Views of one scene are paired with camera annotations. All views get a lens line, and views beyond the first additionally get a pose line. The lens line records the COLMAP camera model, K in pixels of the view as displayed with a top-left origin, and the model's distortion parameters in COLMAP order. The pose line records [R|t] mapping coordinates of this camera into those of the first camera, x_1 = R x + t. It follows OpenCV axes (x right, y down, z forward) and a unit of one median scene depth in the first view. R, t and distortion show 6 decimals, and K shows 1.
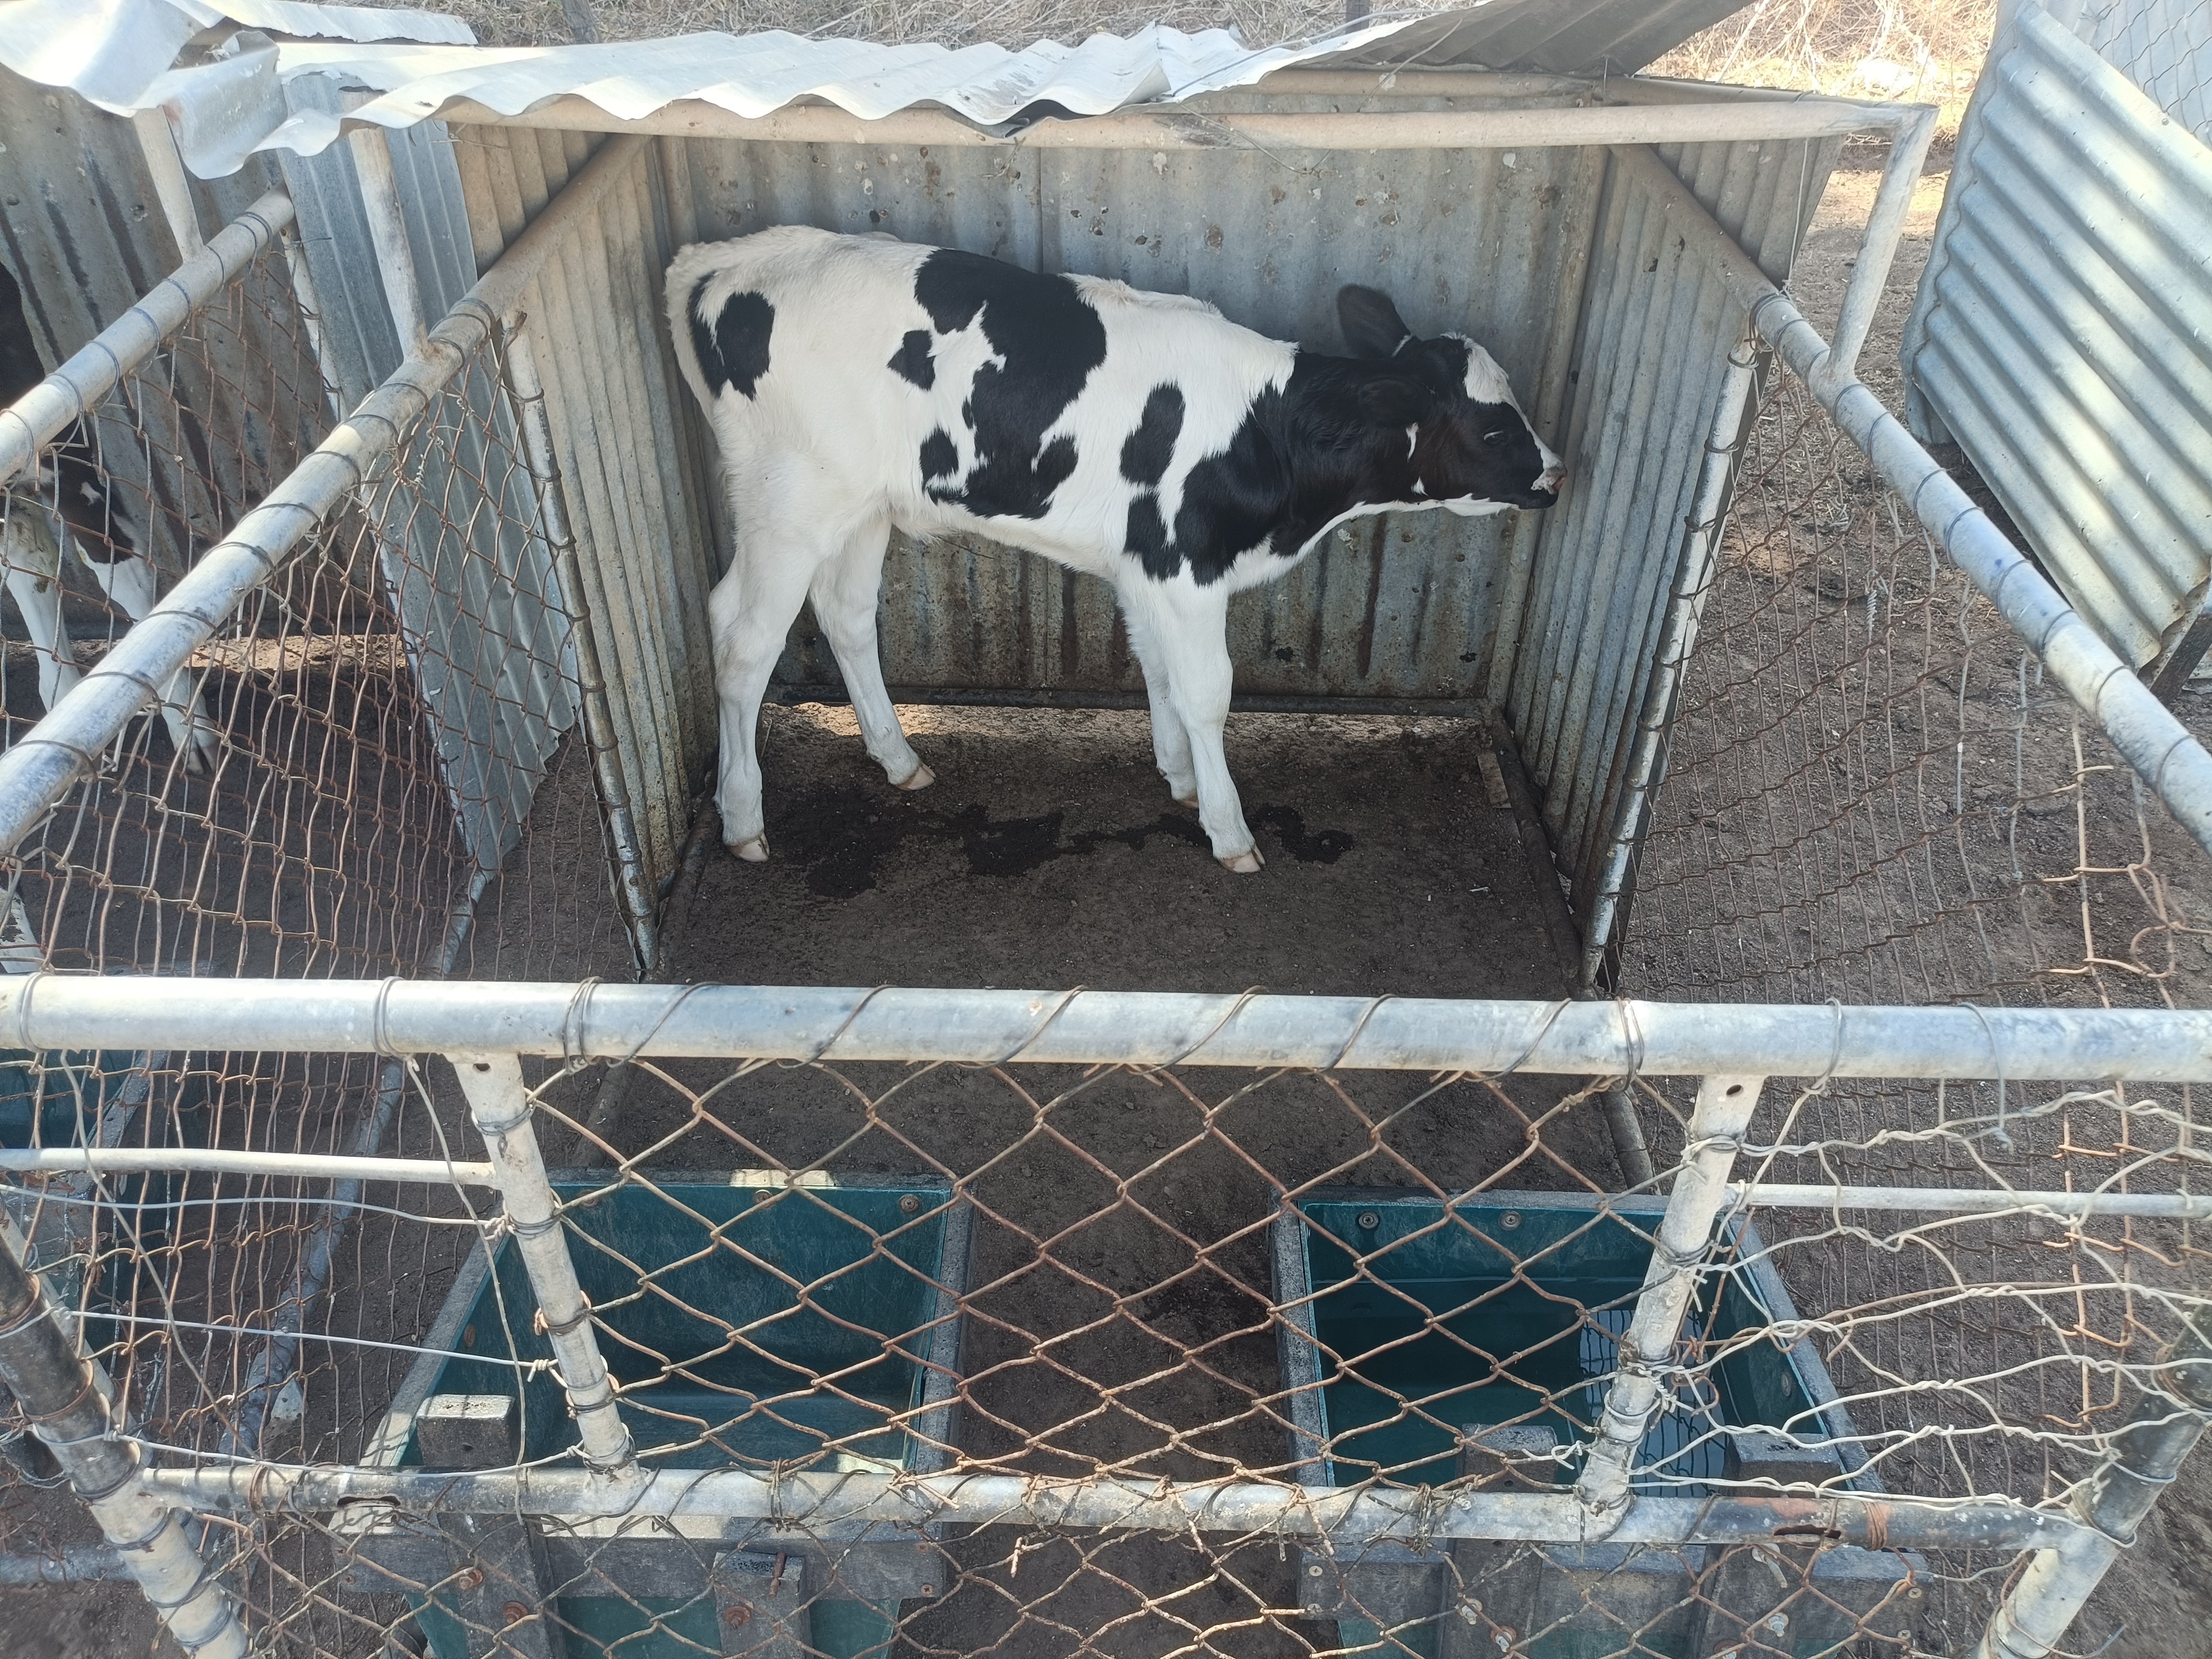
lens RADIAL K [[1704.4, 0, 1106.0], [0, 1704.4, 829.5], [0, 0, 1]] dist [0.045639, -0.004060]
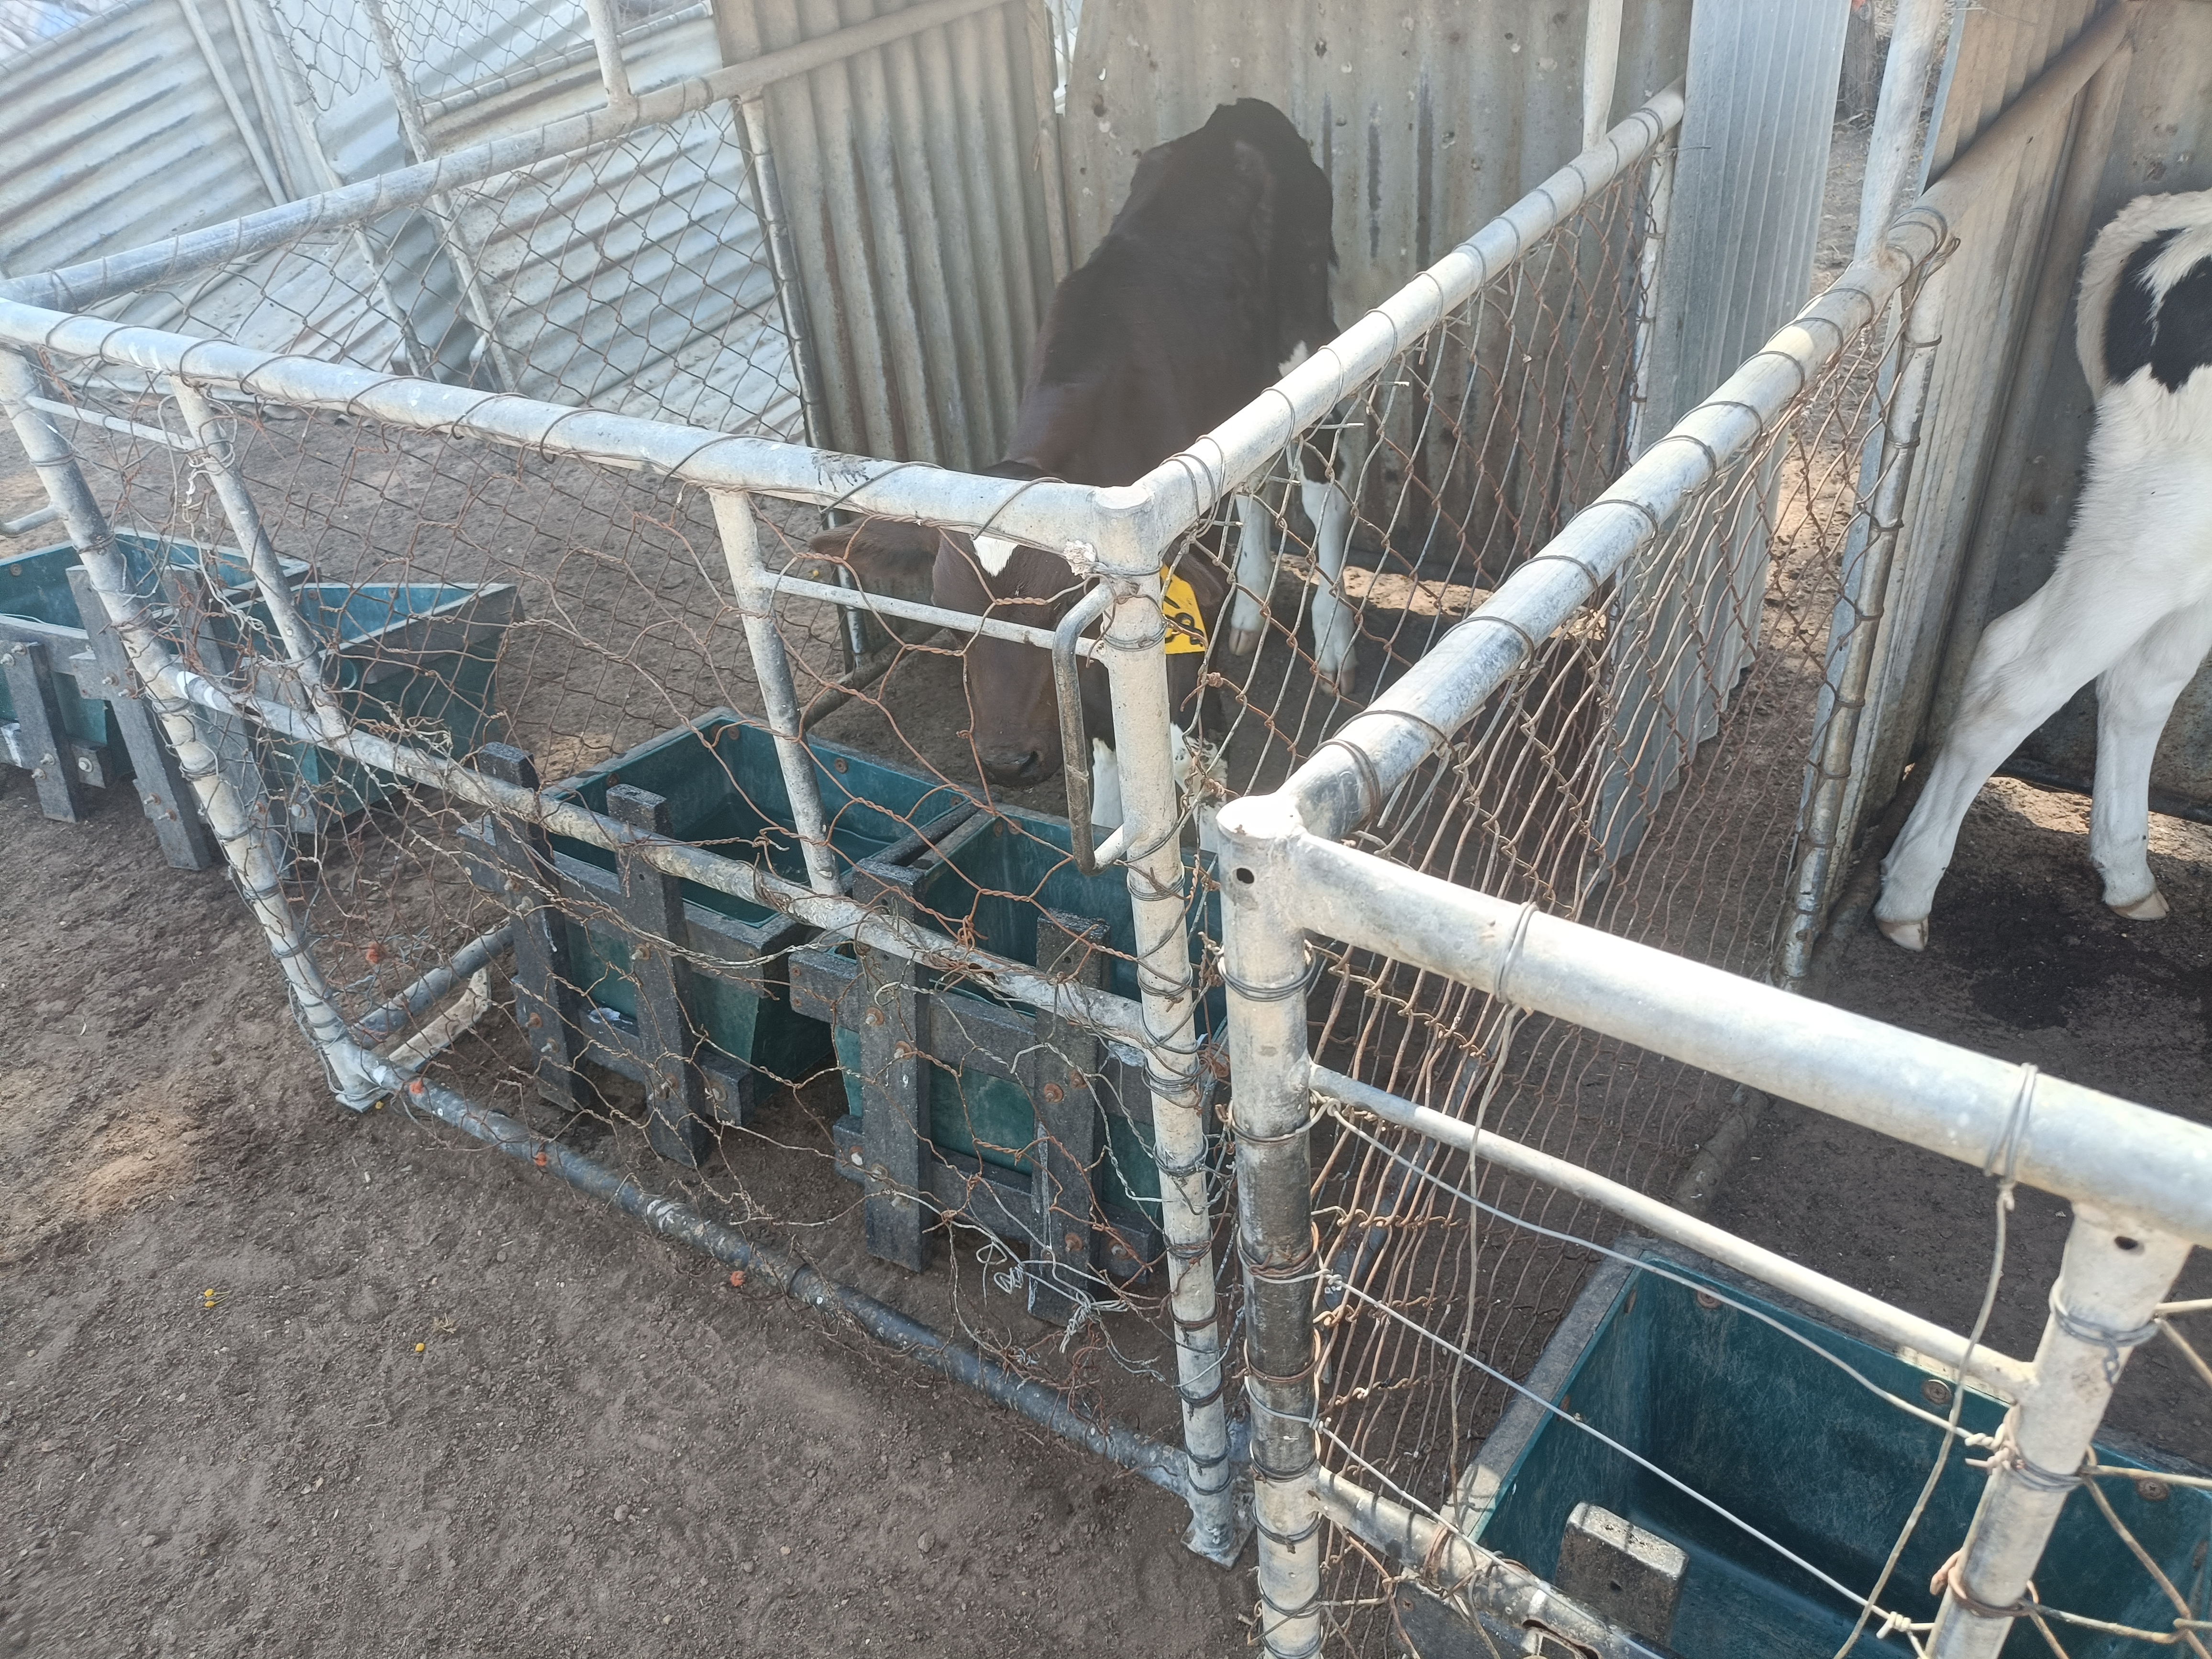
lens RADIAL K [[1711.4, 0, 1113.0], [0, 1711.4, 840.1], [0, 0, 1]] dist [0.052609, -0.003060]
pose [[0.829434, 0.271824, -0.488007, -0.180462], [-0.274534, 0.959193, 0.067671, 0.024338], [0.486487, 0.077846, 0.870213, 0.107857]]
